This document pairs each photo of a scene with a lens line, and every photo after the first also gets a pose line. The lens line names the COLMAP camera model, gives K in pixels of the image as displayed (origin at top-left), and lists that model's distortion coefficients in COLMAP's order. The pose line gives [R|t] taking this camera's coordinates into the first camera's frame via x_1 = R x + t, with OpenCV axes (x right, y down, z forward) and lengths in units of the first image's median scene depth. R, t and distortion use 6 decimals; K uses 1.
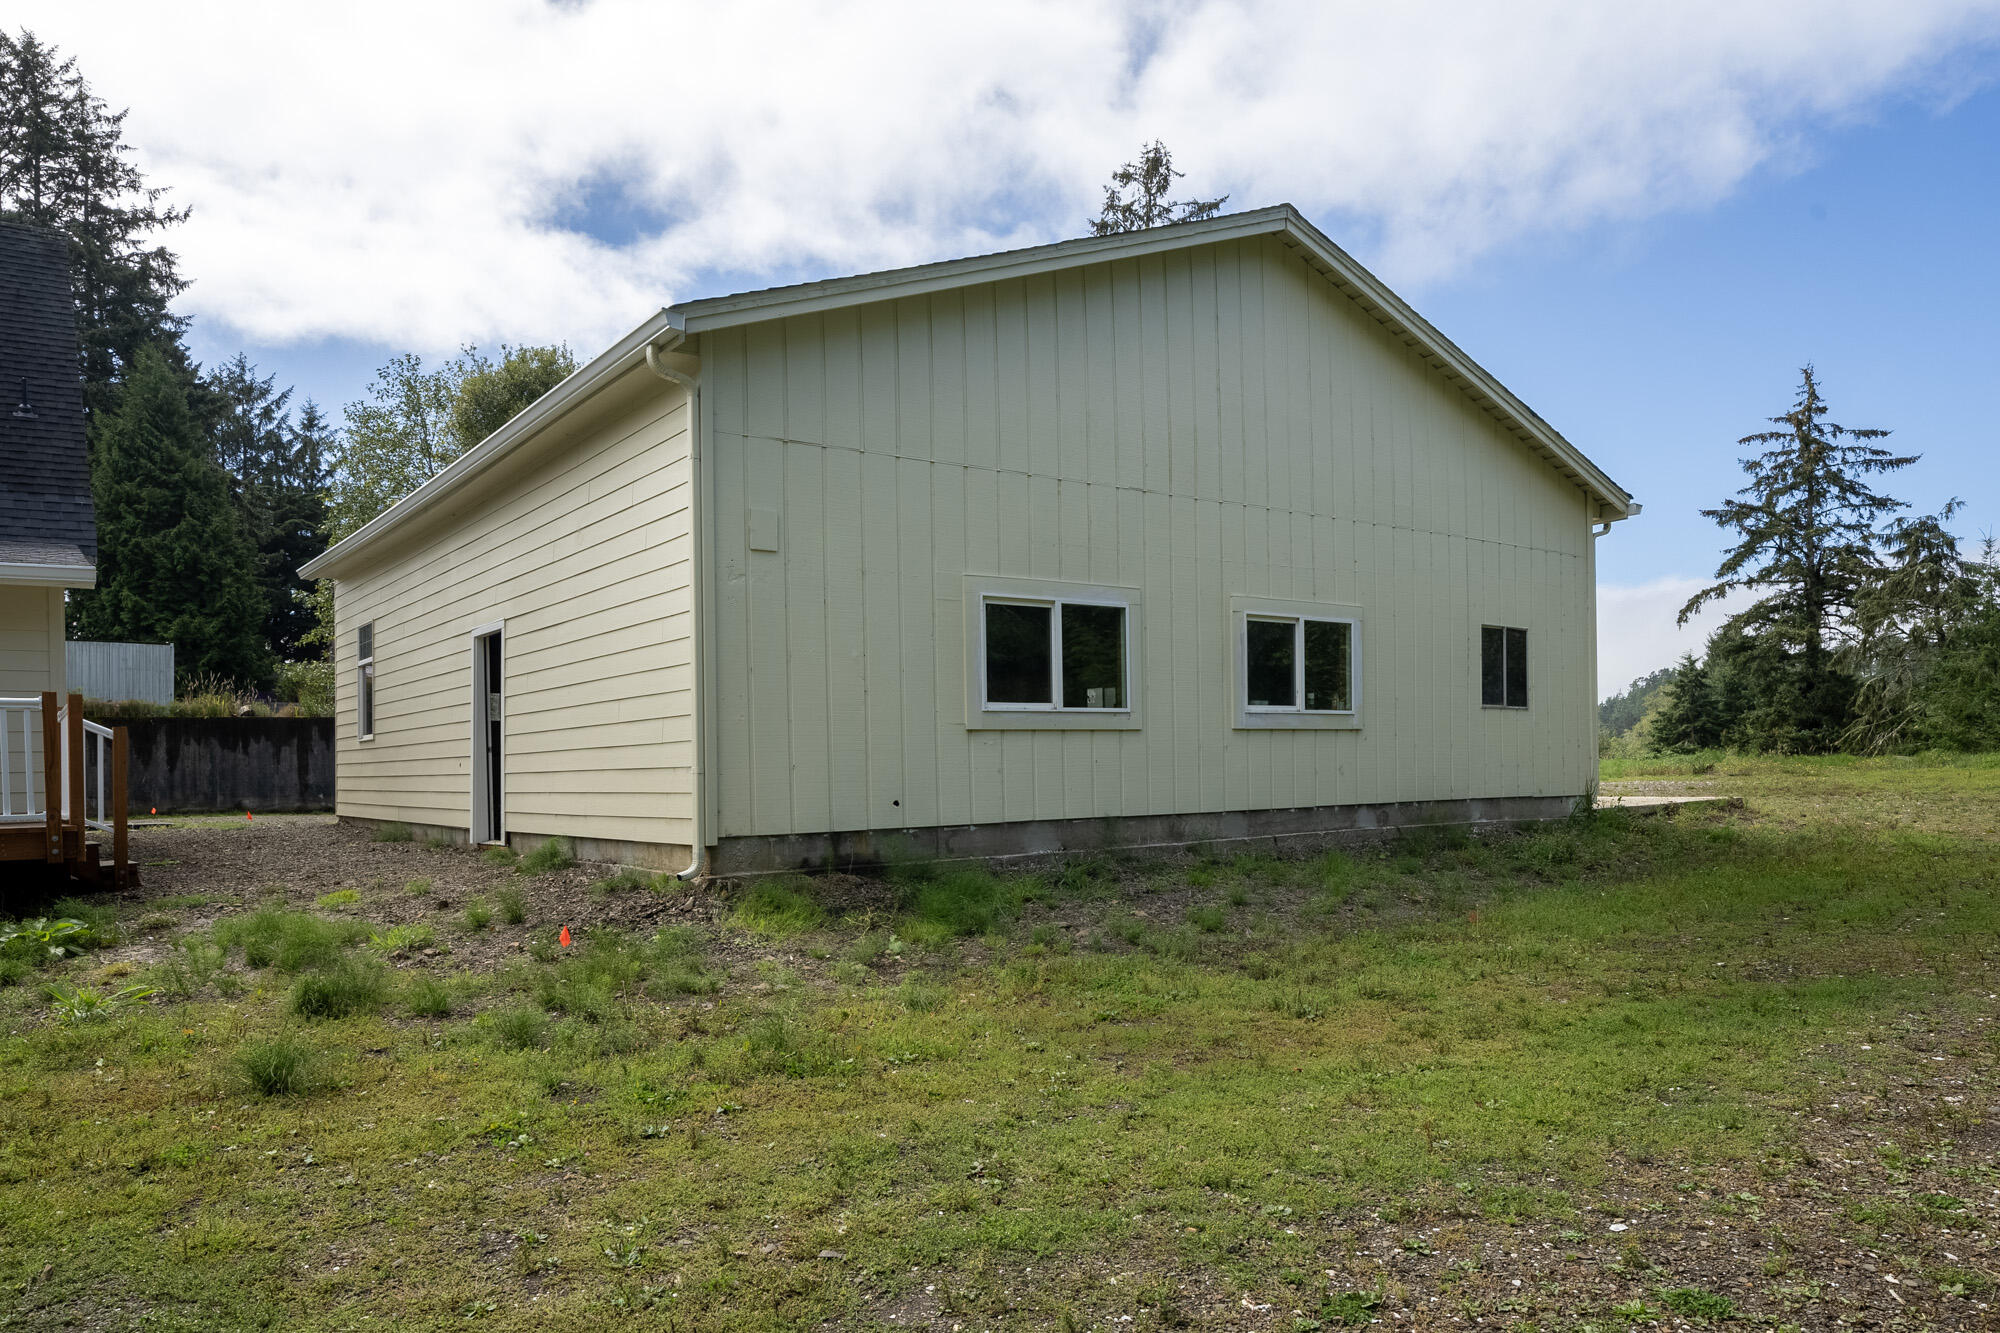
lens RADIAL K [[1342.2, 0, 977.4], [0, 1342.2, 749.8], [0, 0, 1]] dist [0.003364, 0.002790]
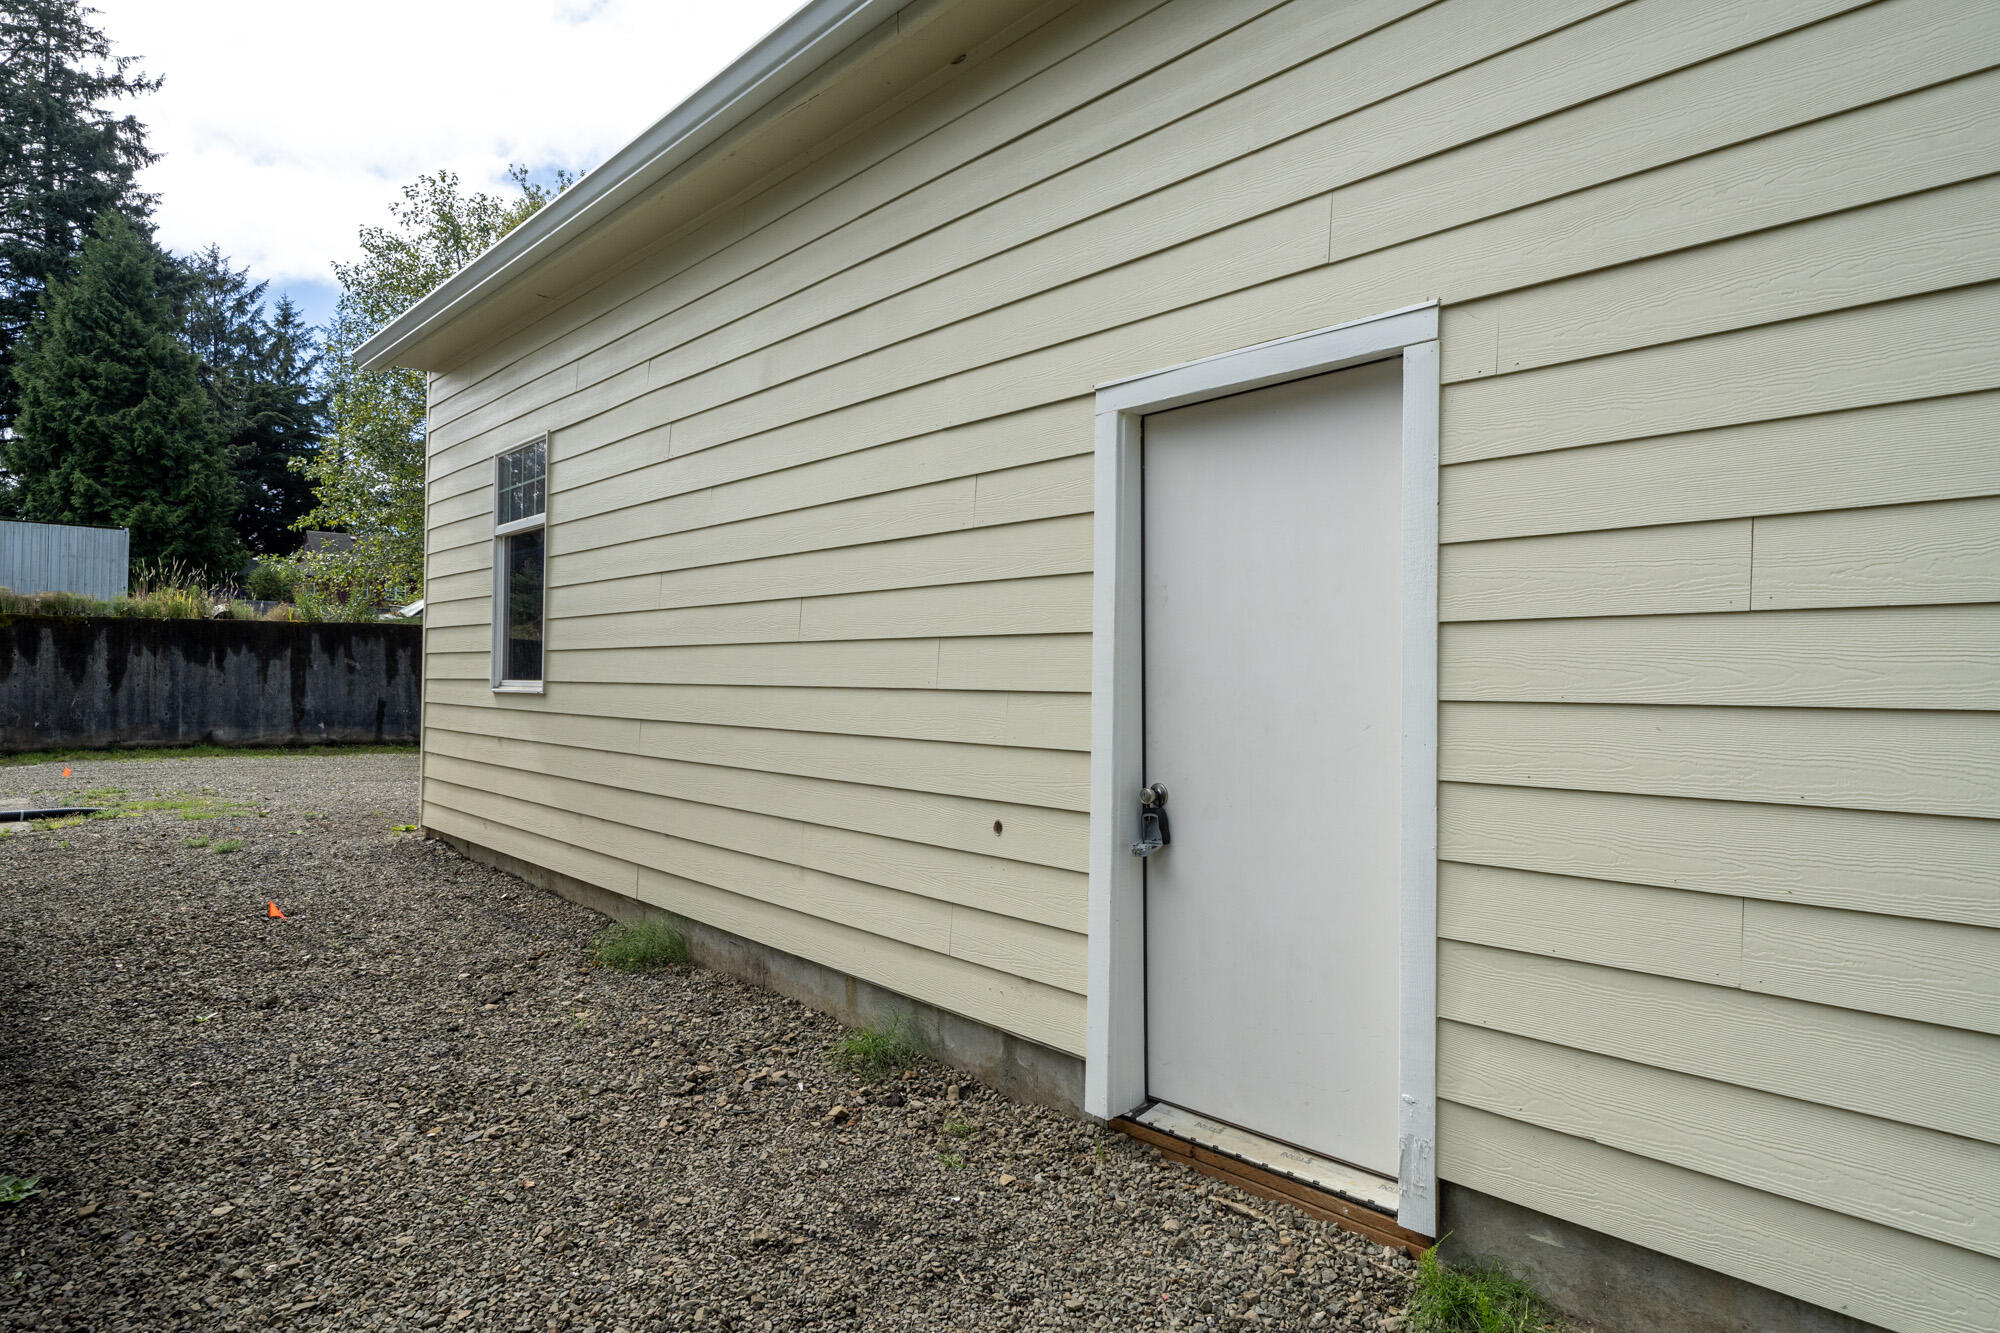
lens RADIAL K [[1181.7, 0, 1000.0], [0, 1181.7, 666.5], [0, 0, 1]] dist [-0.001250, -0.001770]
pose [[0.995366, 0.023878, 0.093150, -0.078798], [-0.024350, 0.999696, 0.003926, -0.005270], [-0.093028, -0.006176, 0.995644, 0.138457]]
